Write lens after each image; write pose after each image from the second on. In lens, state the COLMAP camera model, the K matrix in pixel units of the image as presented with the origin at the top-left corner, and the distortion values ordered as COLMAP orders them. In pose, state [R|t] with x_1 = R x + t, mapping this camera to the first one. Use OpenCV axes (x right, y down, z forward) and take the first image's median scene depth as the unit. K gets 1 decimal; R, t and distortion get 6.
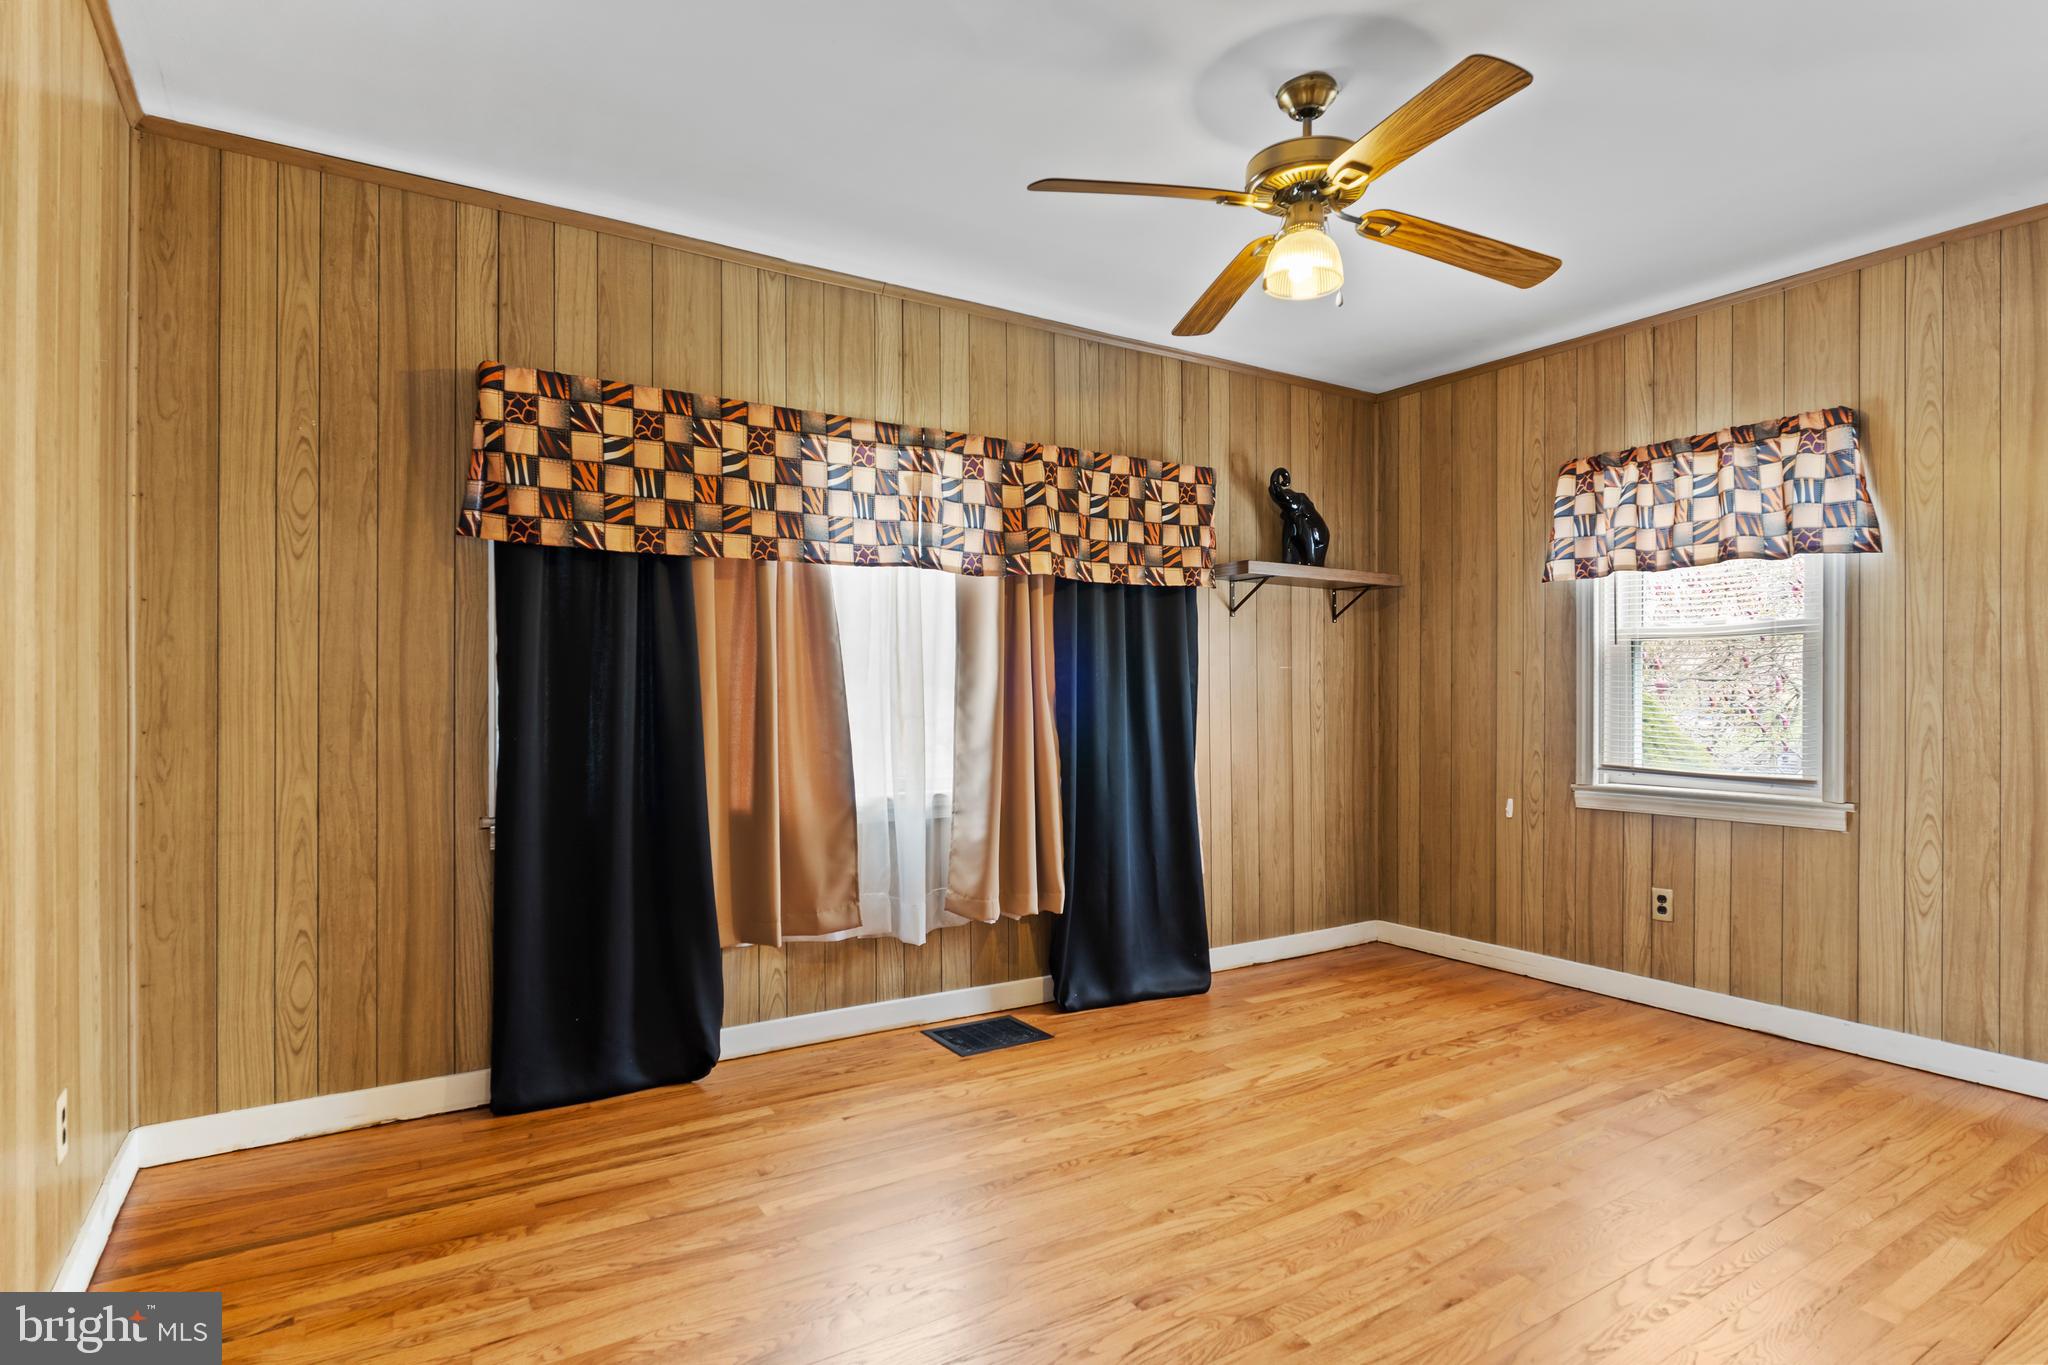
lens RADIAL K [[1046.2, 0, 1015.5], [0, 1046.2, 688.9], [0, 0, 1]] dist [-0.006056, 0.000060]
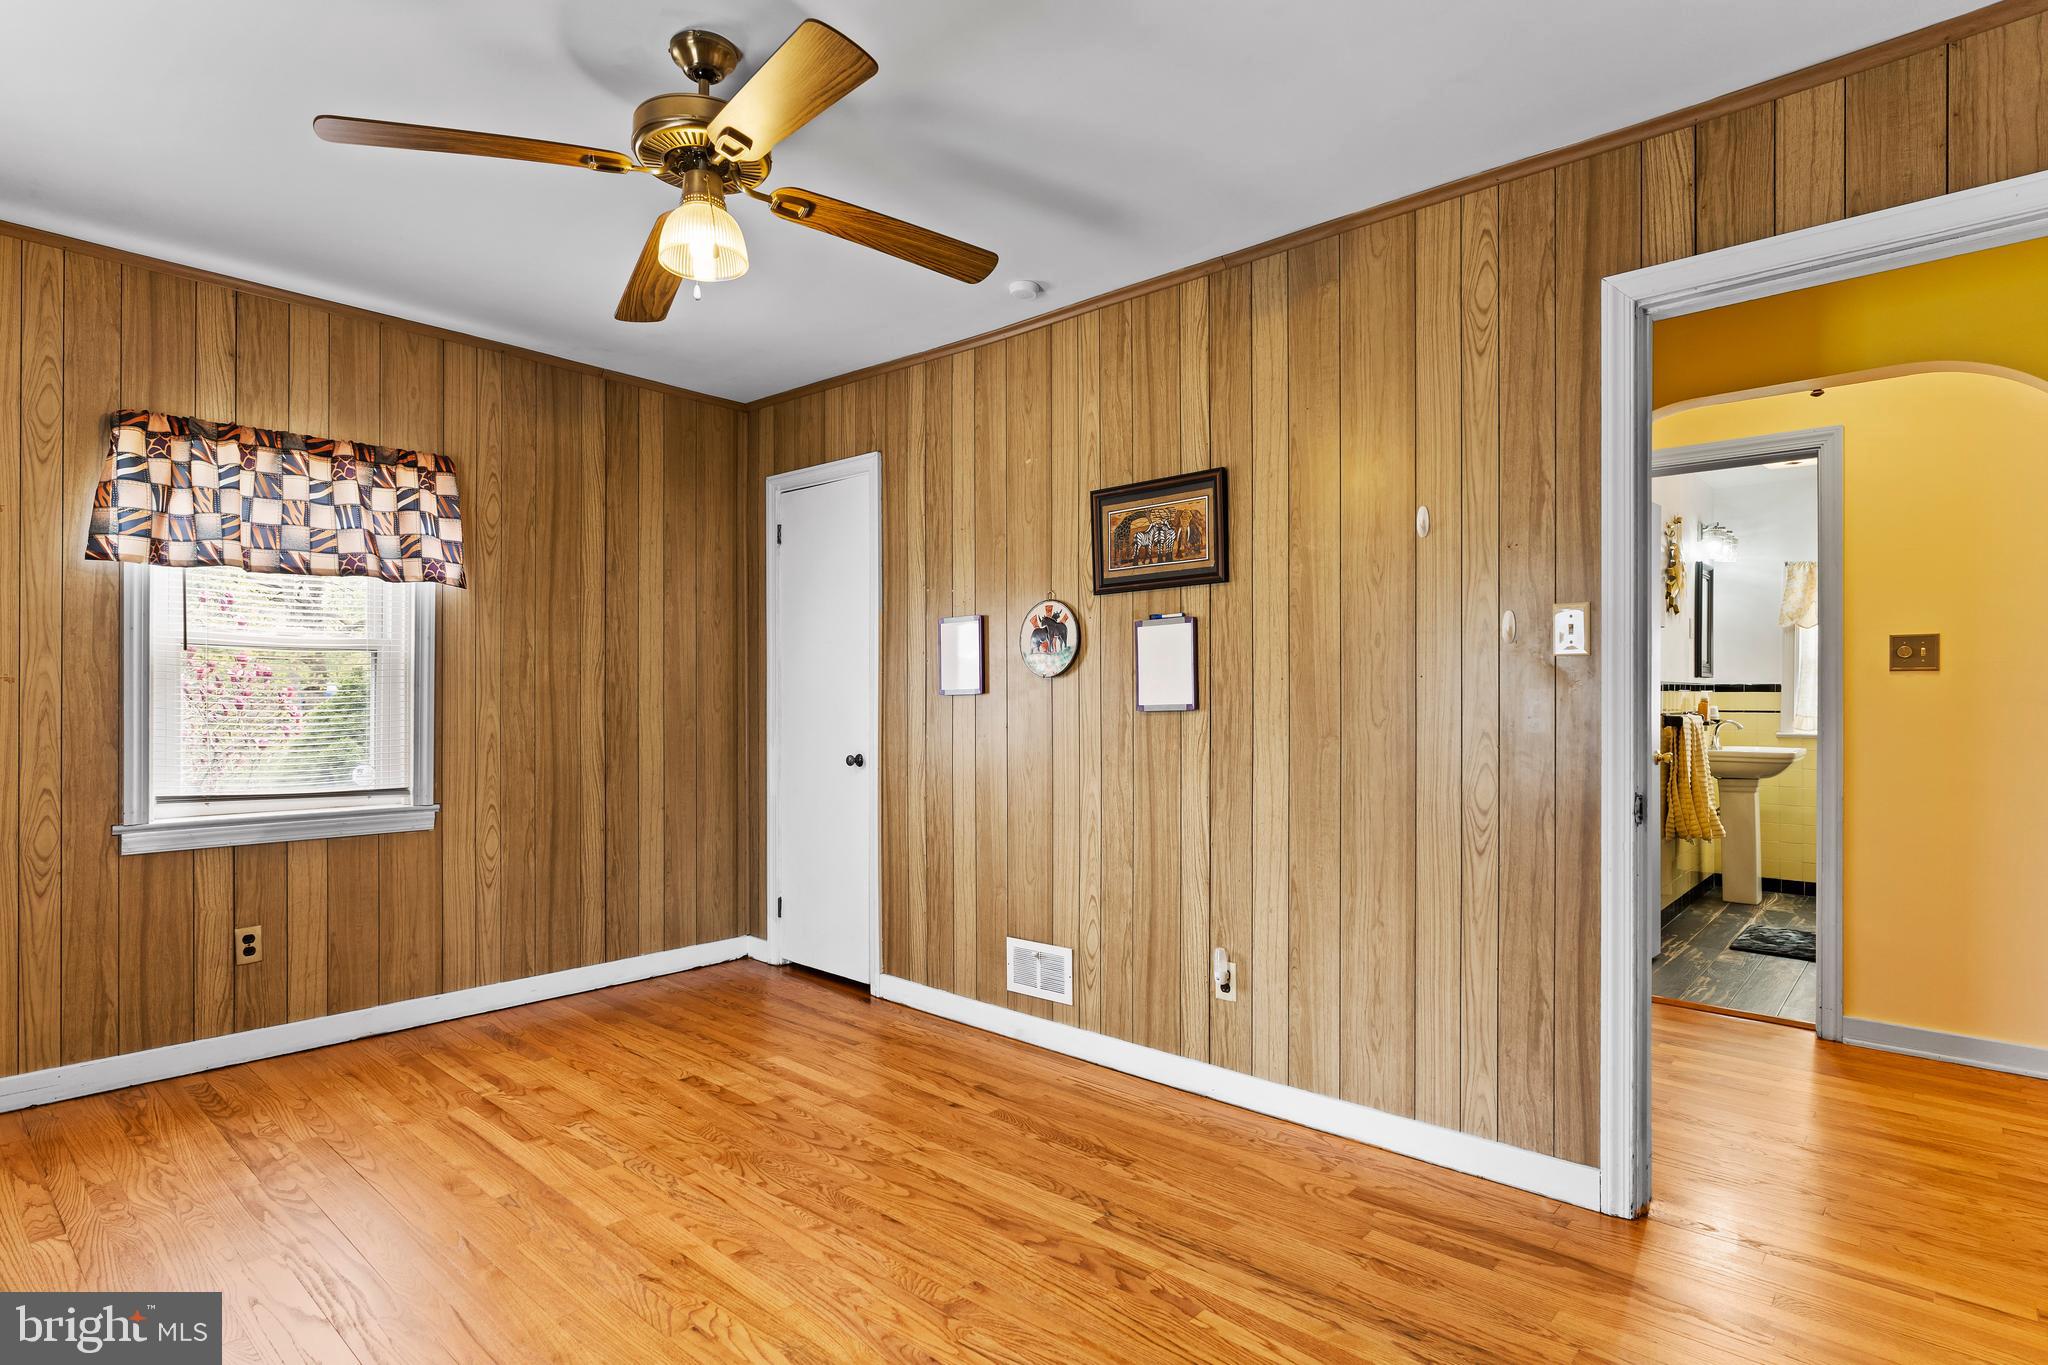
lens RADIAL K [[1046.2, 0, 1015.5], [0, 1046.2, 688.9], [0, 0, 1]] dist [-0.006056, 0.000060]
pose [[-0.258569, 0.003276, 0.965987, -0.448713], [-0.012611, 0.999898, -0.006767, -0.016029], [-0.965911, -0.013932, -0.258501, 0.655045]]
